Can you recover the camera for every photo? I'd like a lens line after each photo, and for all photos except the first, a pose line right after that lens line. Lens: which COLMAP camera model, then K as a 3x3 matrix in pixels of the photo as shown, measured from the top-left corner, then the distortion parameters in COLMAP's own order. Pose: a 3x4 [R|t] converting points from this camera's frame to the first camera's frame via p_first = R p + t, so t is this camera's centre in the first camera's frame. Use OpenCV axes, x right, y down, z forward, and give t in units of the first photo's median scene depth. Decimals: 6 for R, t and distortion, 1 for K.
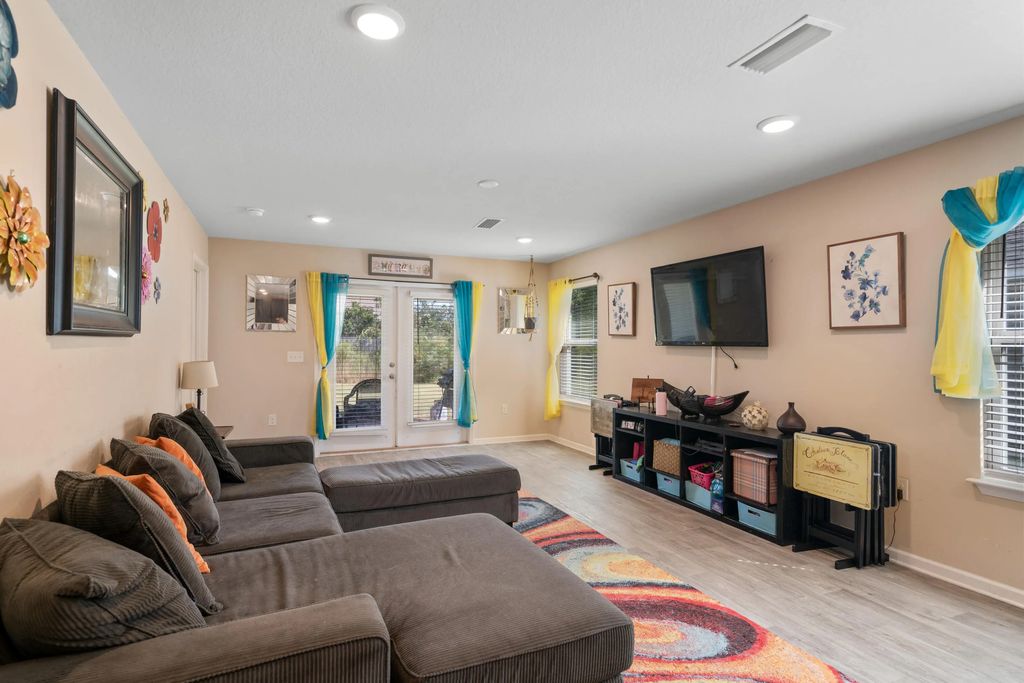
lens RADIAL K [[512.6, 0, 510.7], [0, 512.6, 341.4], [0, 0, 1]] dist [0.006184, 0.000560]
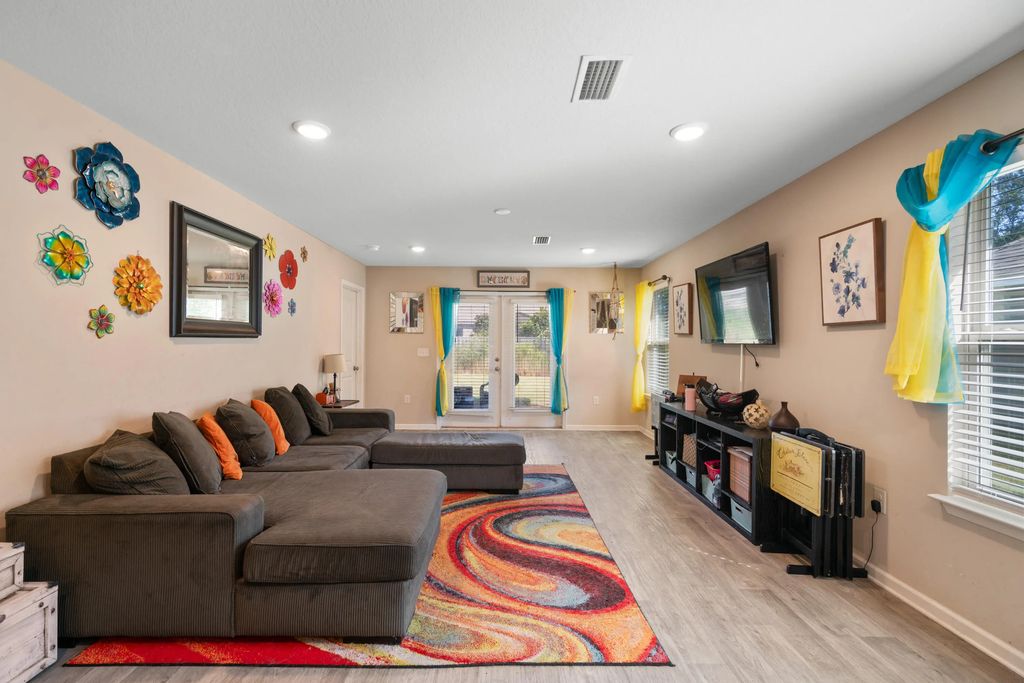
lens RADIAL K [[463.2, 0, 507.7], [0, 463.2, 343.4], [0, 0, 1]] dist [-0.002310, 0.001130]
pose [[0.915413, -0.000113, -0.402516, 0.456113], [0.002359, 0.999984, 0.005082, 0.002704], [0.402509, -0.005602, 0.915399, -0.009081]]
